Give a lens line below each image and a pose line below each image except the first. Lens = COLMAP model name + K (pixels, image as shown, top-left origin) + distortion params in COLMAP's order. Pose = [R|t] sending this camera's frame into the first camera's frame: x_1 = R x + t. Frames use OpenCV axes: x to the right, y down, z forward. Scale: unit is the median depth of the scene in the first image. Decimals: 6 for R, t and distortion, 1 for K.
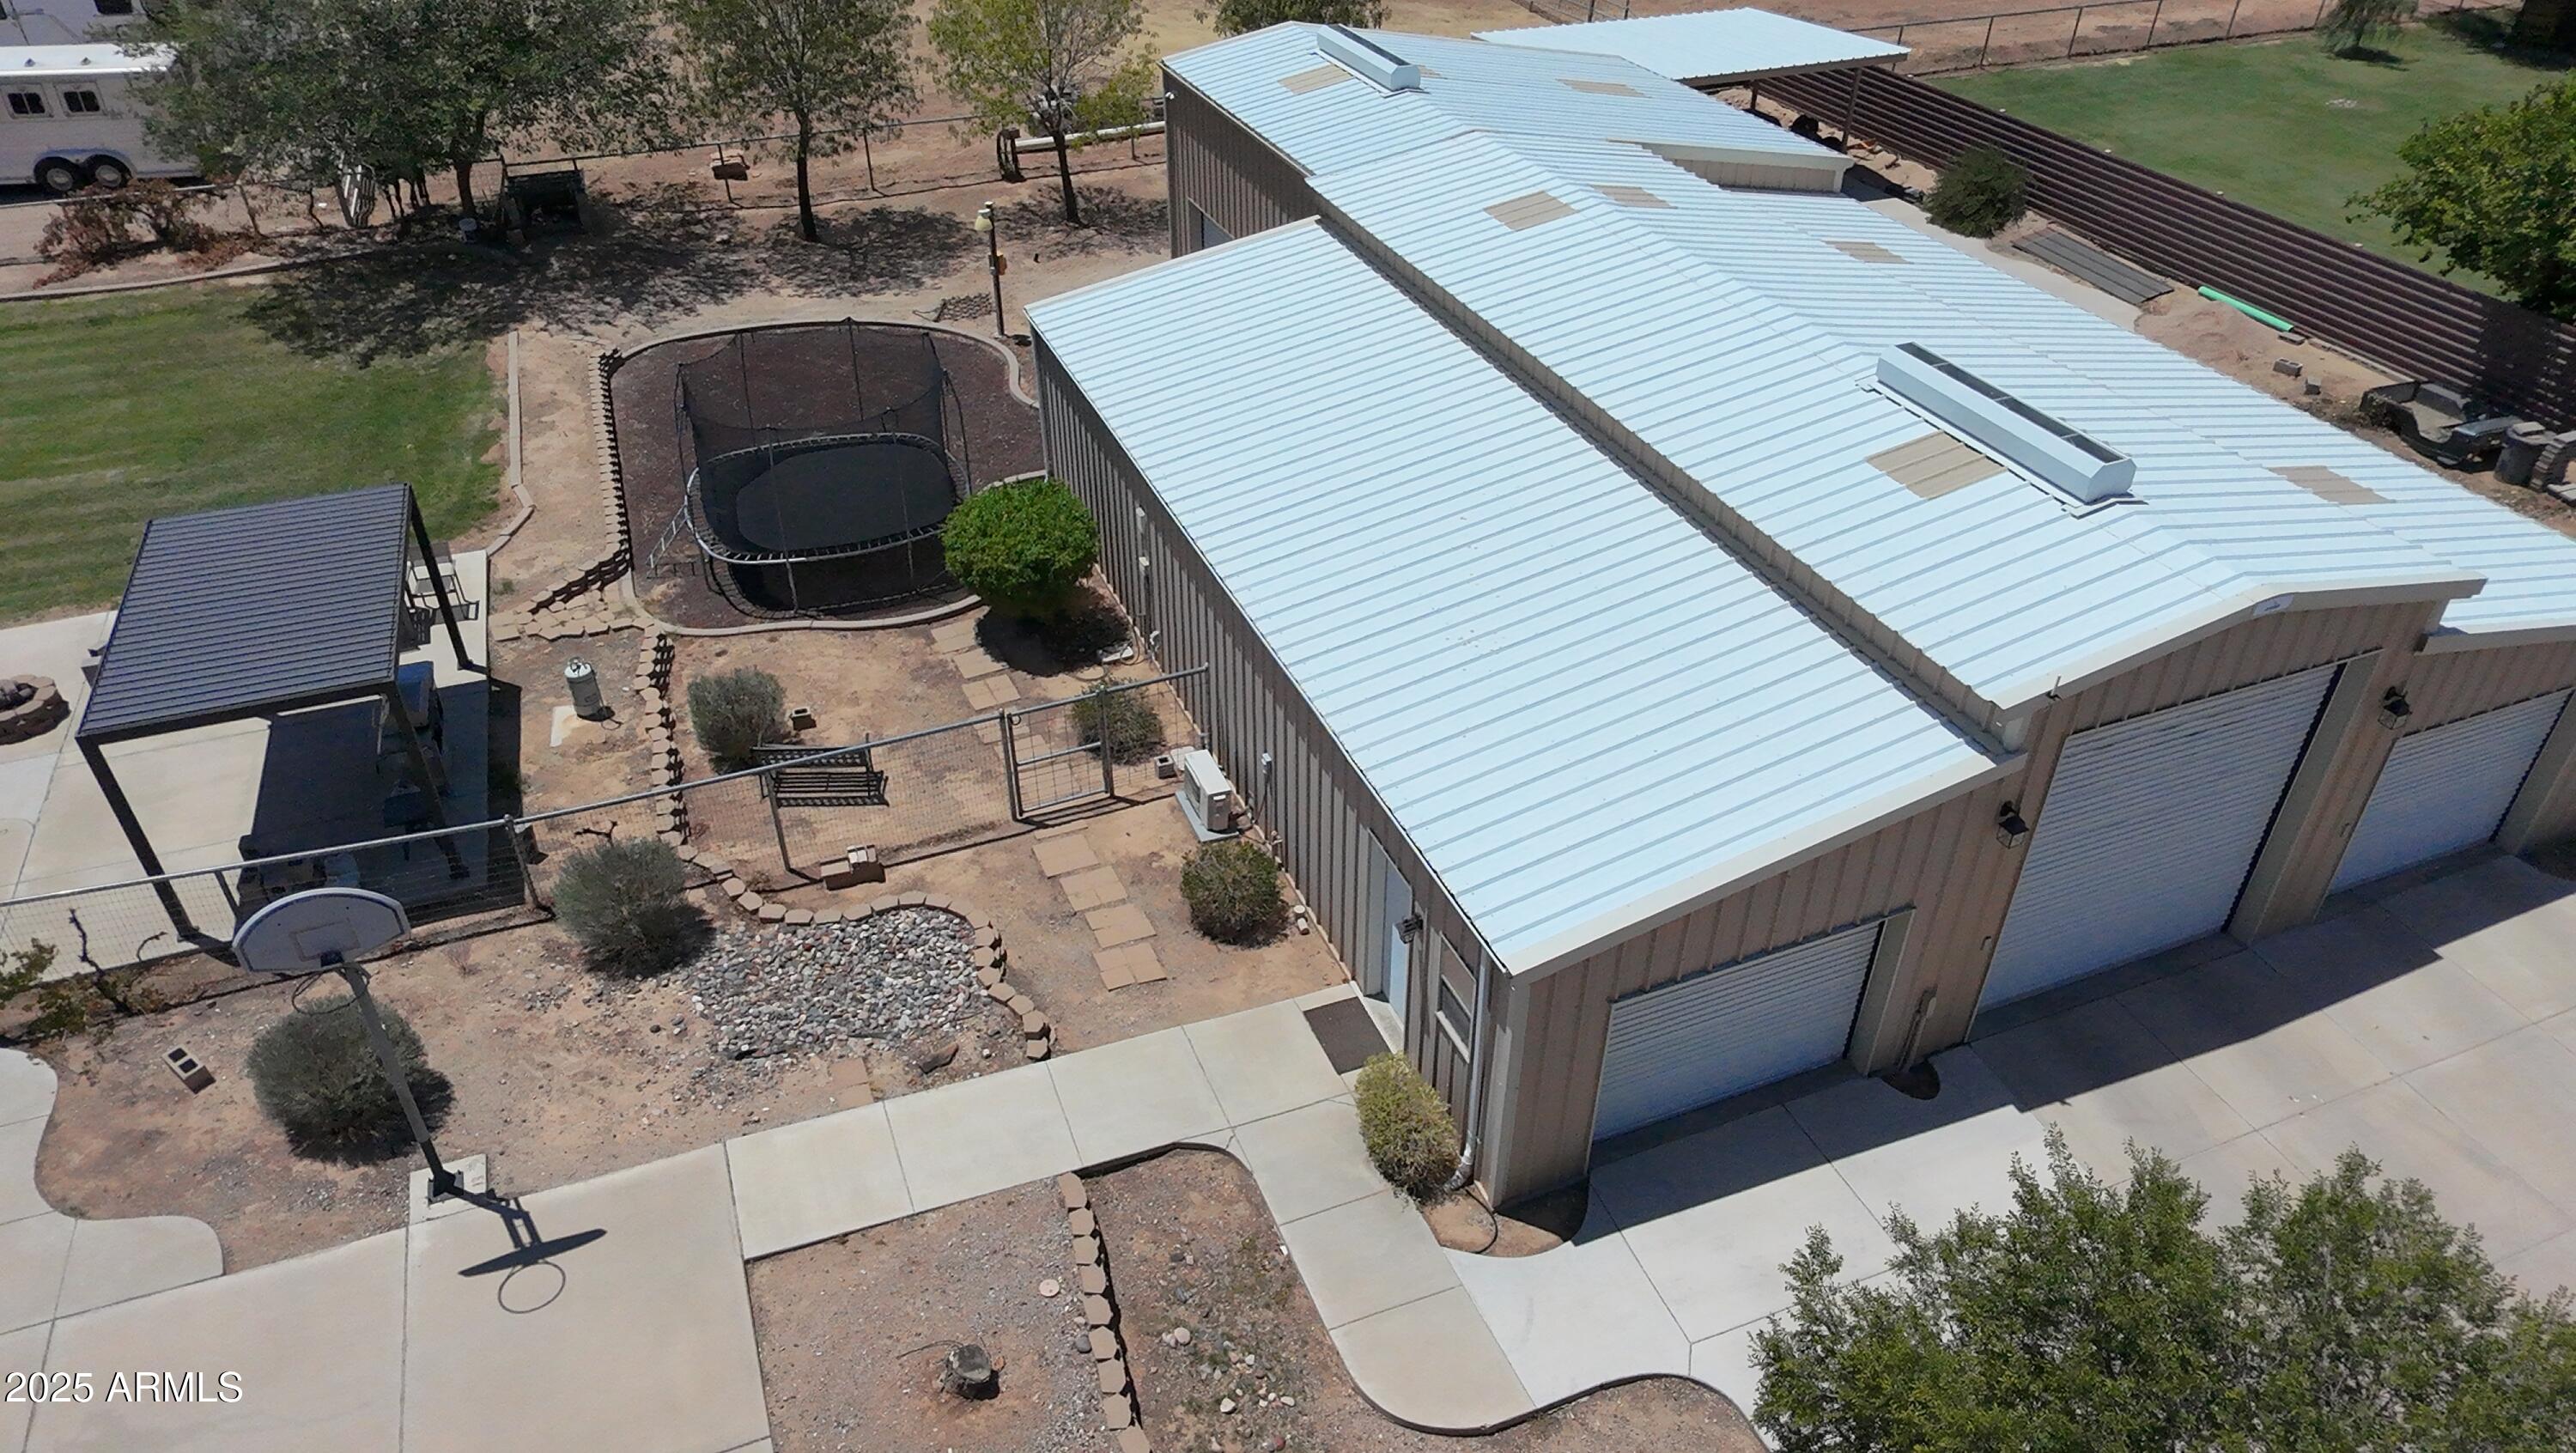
lens RADIAL K [[1659.1, 0, 1301.9], [0, 1659.1, 728.8], [0, 0, 1]] dist [0.001952, -0.001276]
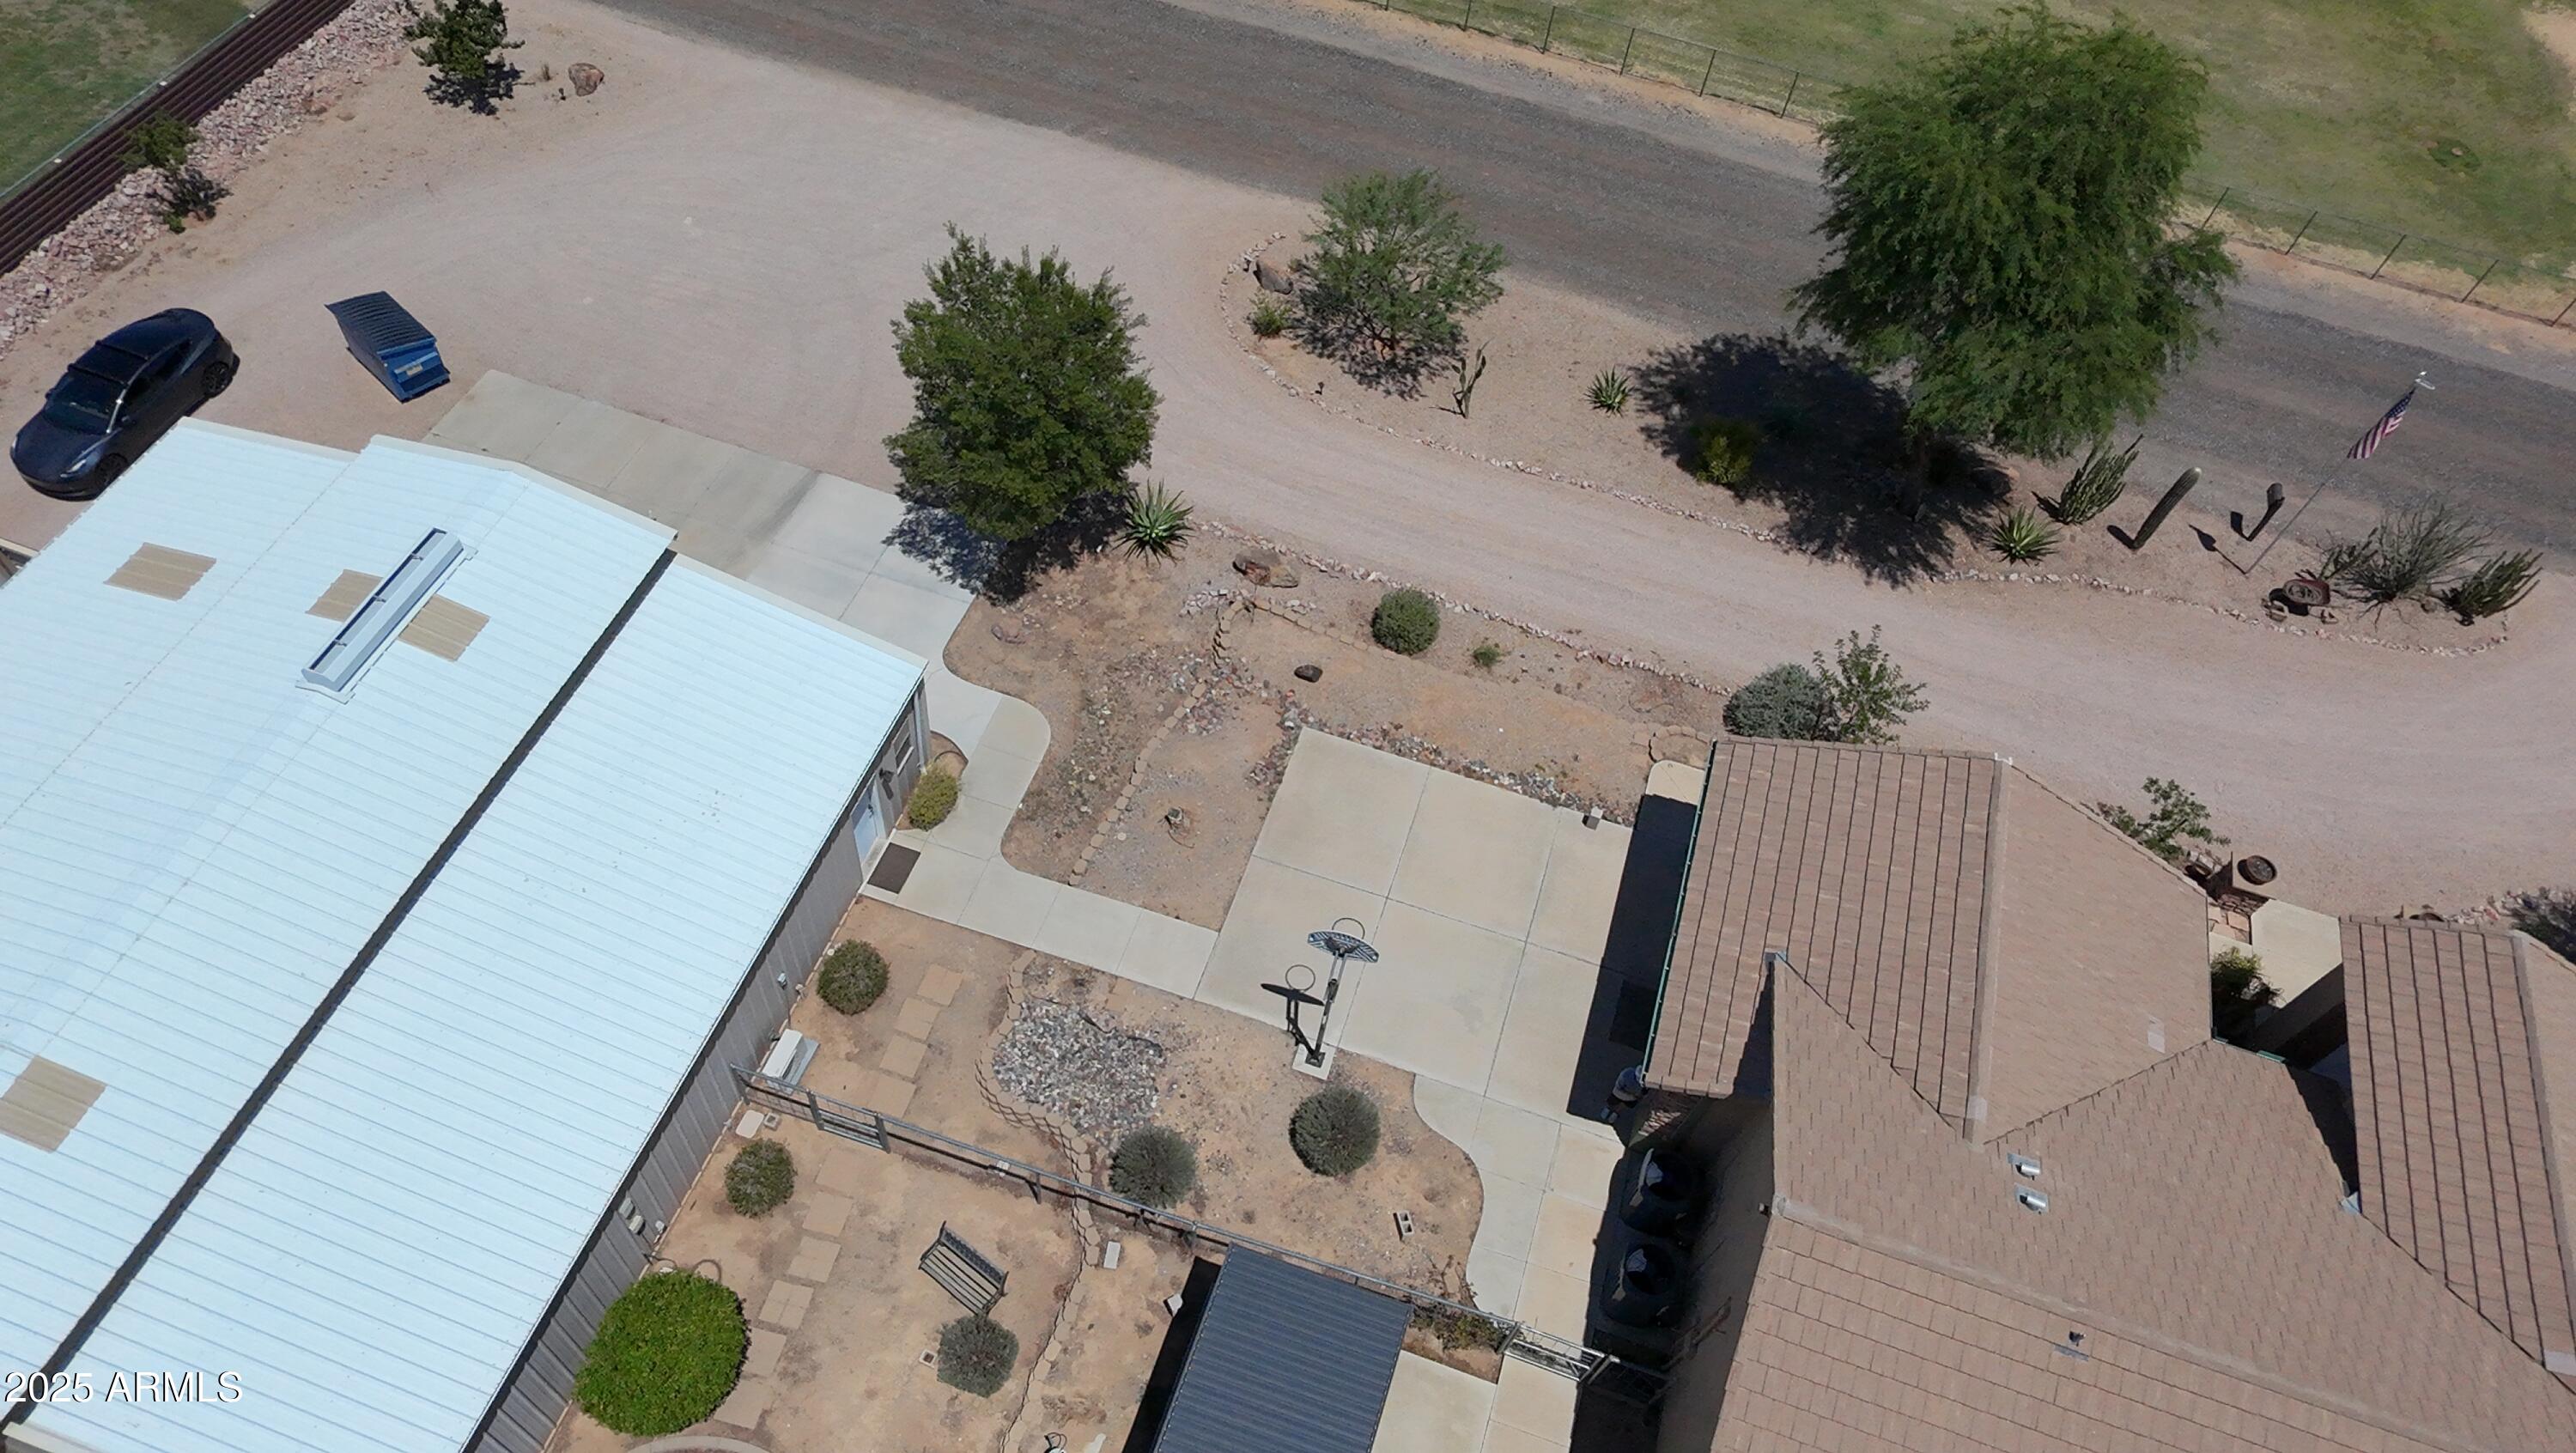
lens RADIAL K [[1659.1, 0, 1301.9], [0, 1659.1, 728.8], [0, 0, 1]] dist [0.001952, -0.001276]
pose [[-0.759407, -0.576308, 0.301944, -0.724412], [0.280596, 0.128601, 0.951172, -1.347054], [-0.586998, 0.807051, 0.064049, 0.483043]]
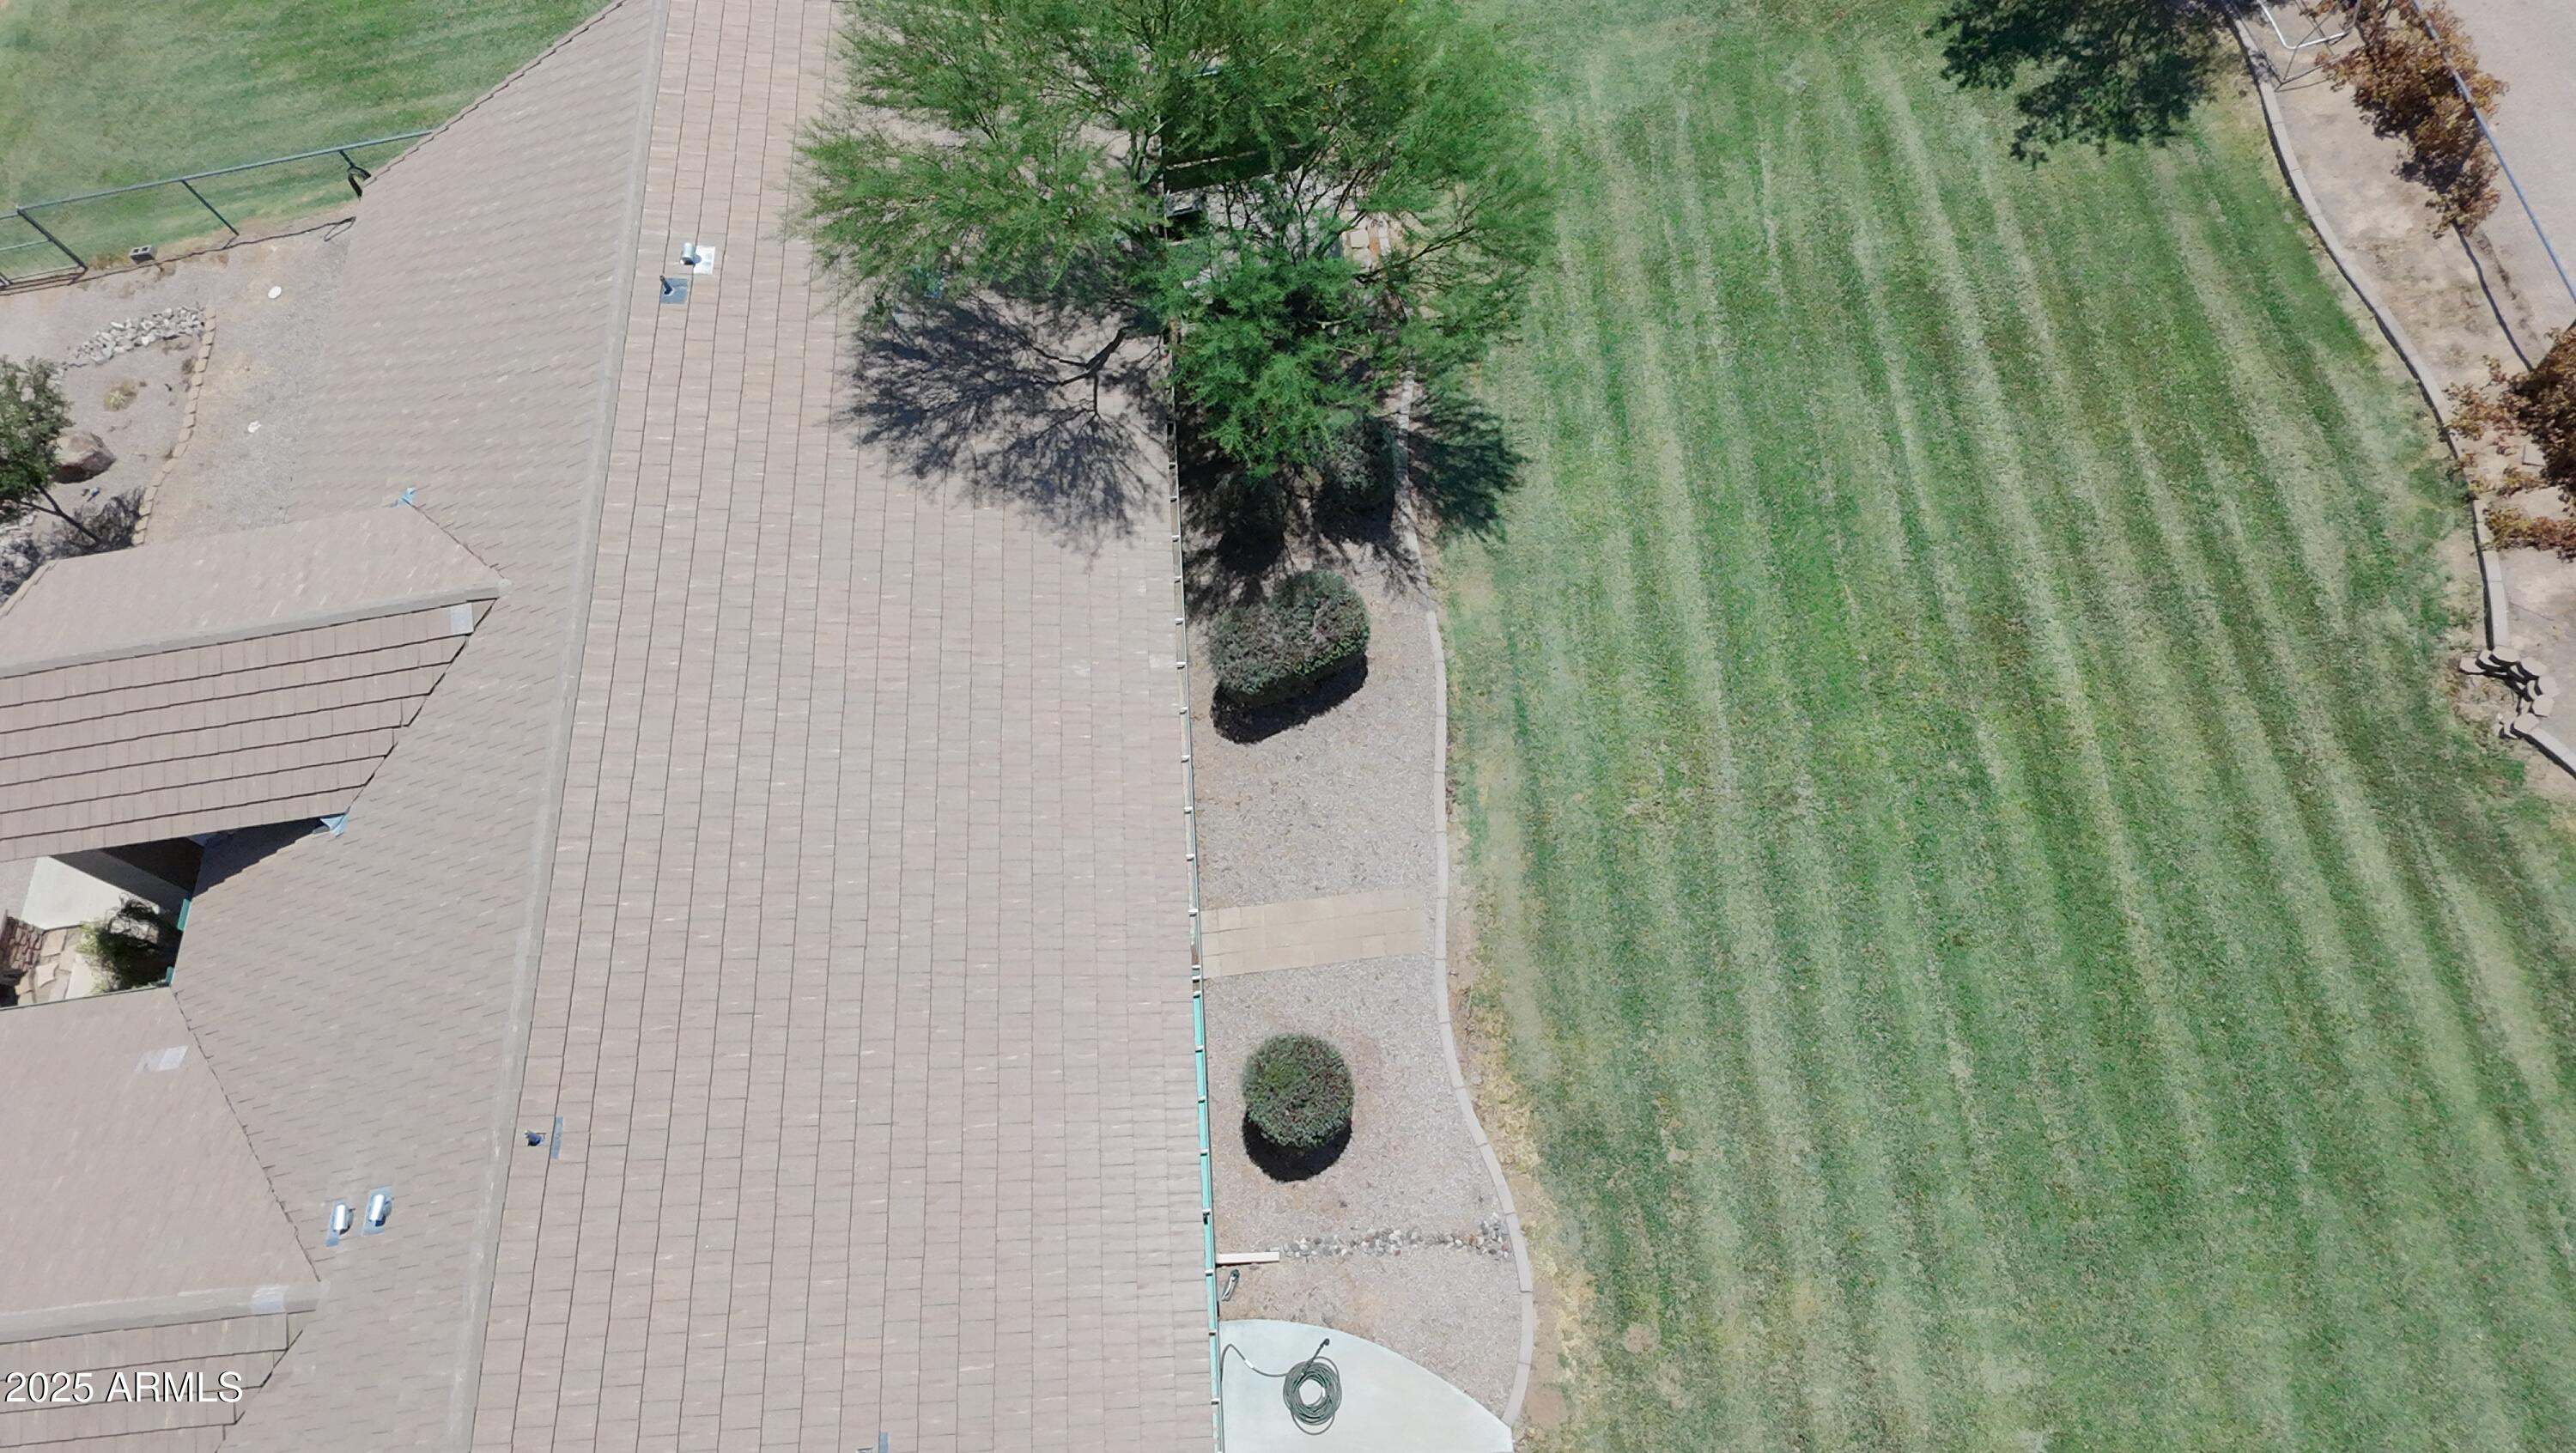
lens RADIAL K [[1686.1, 0, 1297.9], [0, 1686.1, 708.0], [0, 0, 1]] dist [0.007715, 0.000307]
pose [[-0.306123, 0.868468, -0.389938, -1.008389], [-0.416964, 0.245908, 0.875026, -1.072482], [0.855821, 0.430455, 0.286842, 0.576310]]
